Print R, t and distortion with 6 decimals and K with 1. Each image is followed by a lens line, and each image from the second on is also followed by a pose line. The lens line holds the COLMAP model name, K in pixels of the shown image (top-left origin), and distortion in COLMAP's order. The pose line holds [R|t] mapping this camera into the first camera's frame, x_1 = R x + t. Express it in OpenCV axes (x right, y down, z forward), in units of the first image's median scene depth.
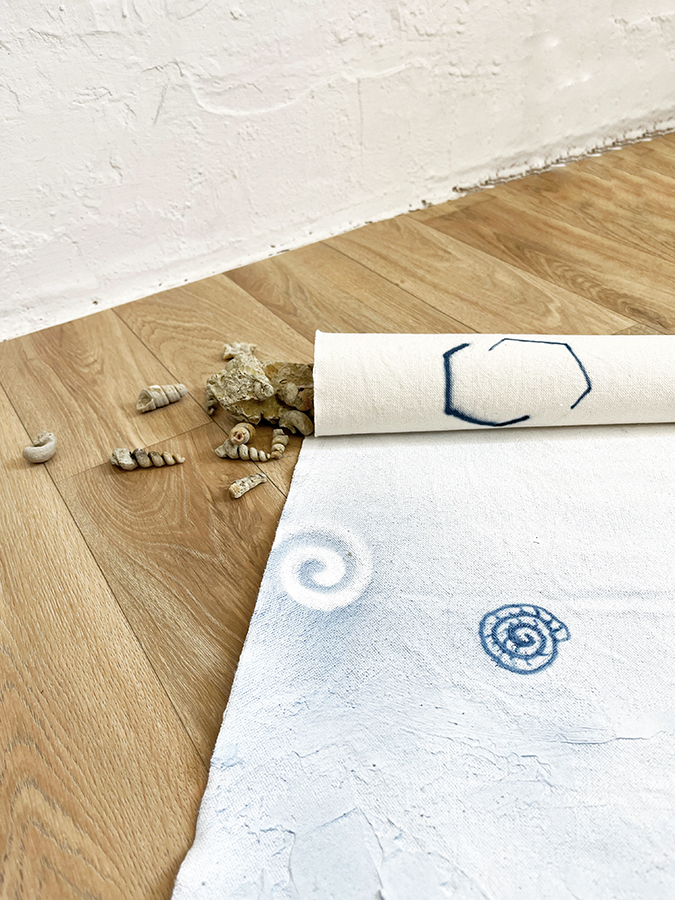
lens RADIAL K [[697.0, 0, 334.6], [0, 697.0, 447.6], [0, 0, 1]] dist [0.046440, -0.084544]
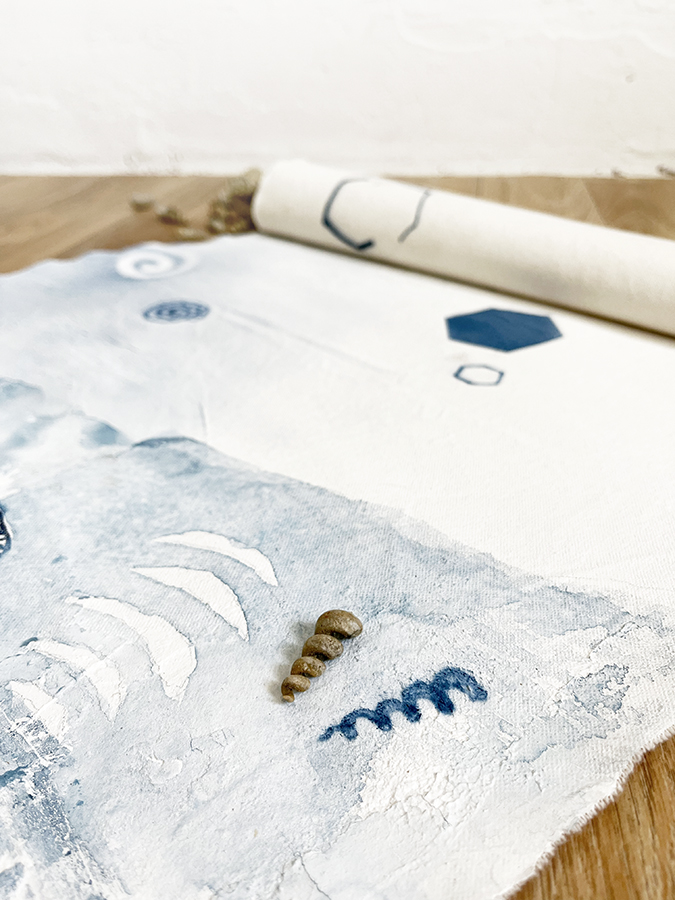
lens RADIAL K [[730.5, 0, 339.8], [0, 730.5, 448.4], [0, 0, 1]] dist [0.002580, 0.001783]
pose [[0.711822, 0.387029, -0.586104, 1.067960], [-0.451995, 0.891145, 0.039513, 0.235321], [0.537596, 0.236790, 0.809272, 0.084873]]
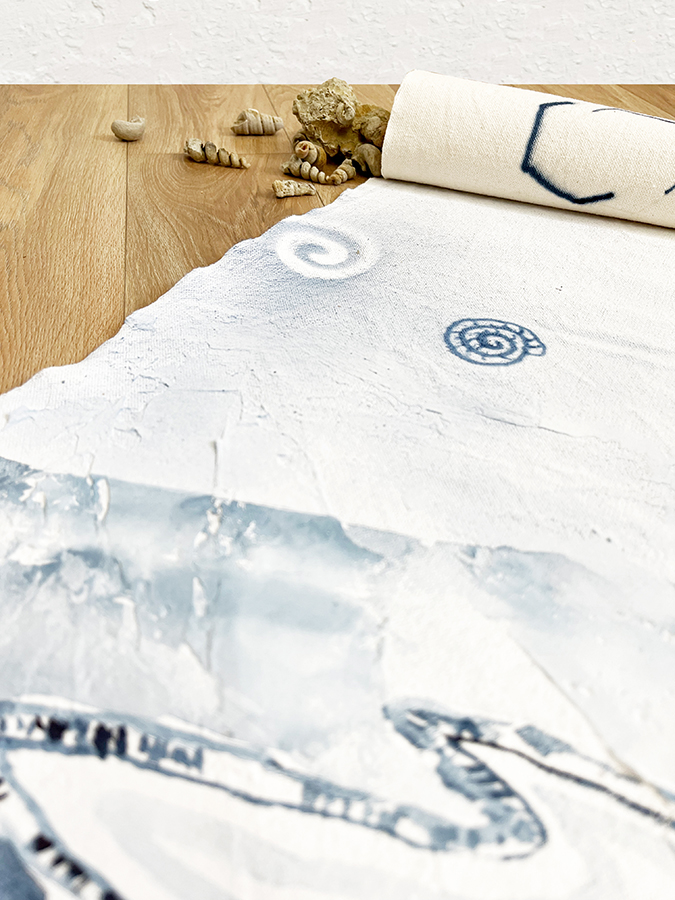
lens RADIAL K [[697.0, 0, 332.5], [0, 697.0, 449.9], [0, 0, 1]] dist [0.046440, -0.084544]
pose [[0.925860, 0.309034, -0.217442, 0.242068], [-0.301424, 0.951048, 0.068202, 0.307377], [0.227874, 0.002397, 0.973688, 0.064291]]
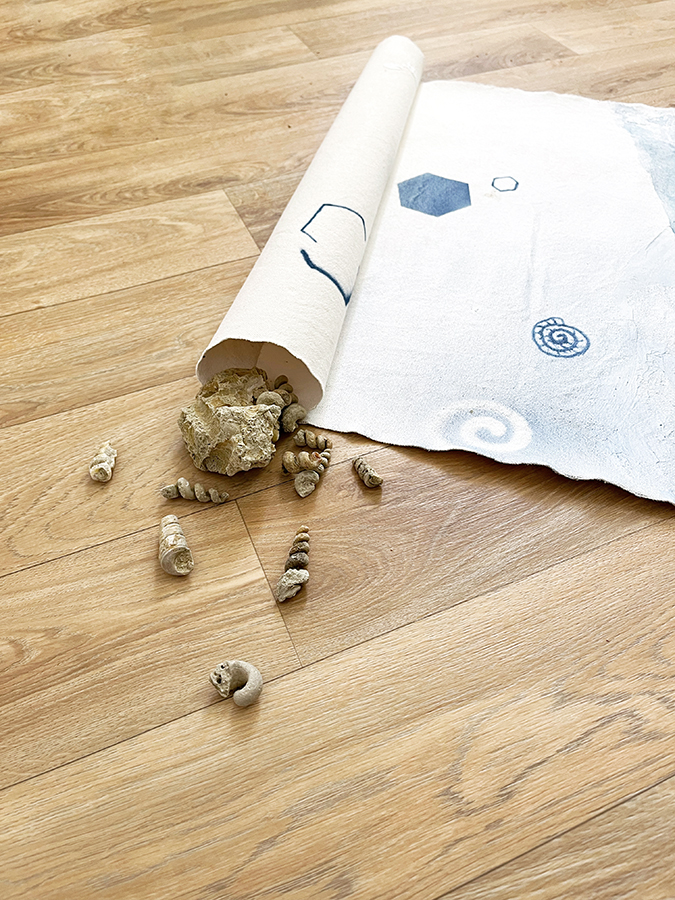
lens RADIAL K [[697.0, 0, 343.6], [0, 697.0, 450.4], [0, 0, 1]] dist [0.046440, -0.084544]
pose [[0.181833, -0.721959, 0.667617, -0.743526], [0.615664, 0.612979, 0.495191, -0.456983], [-0.766743, 0.320986, 0.555944, 0.461941]]
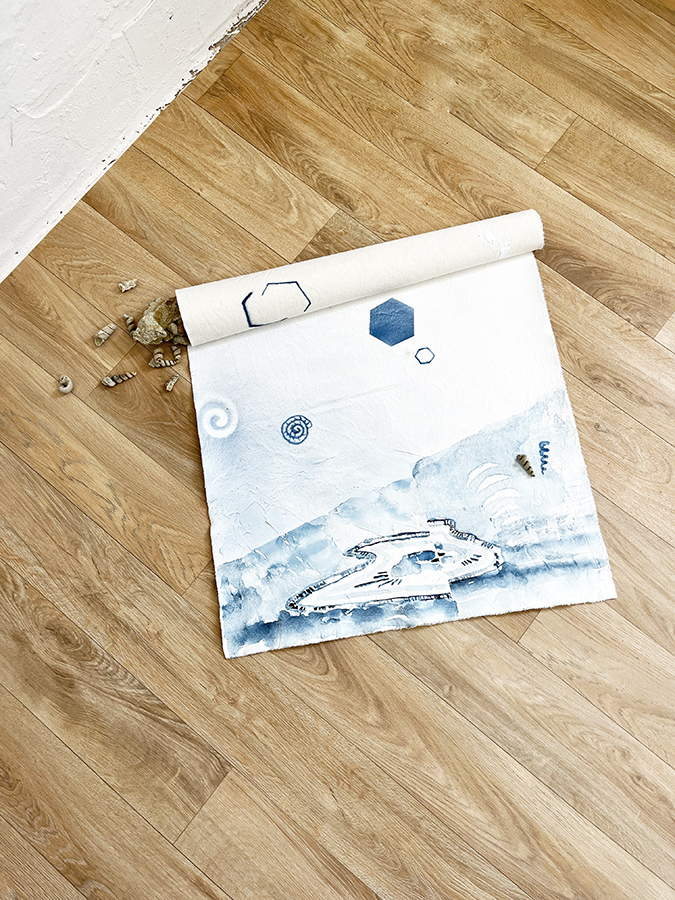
lens RADIAL K [[697.0, 0, 338.9], [0, 697.0, 452.6], [0, 0, 1]] dist [0.046440, -0.084544]
pose [[0.953225, -0.287268, 0.094020, 0.106690], [0.162737, 0.749877, 0.641249, -1.104304], [-0.254713, -0.595954, 0.761551, -0.958248]]
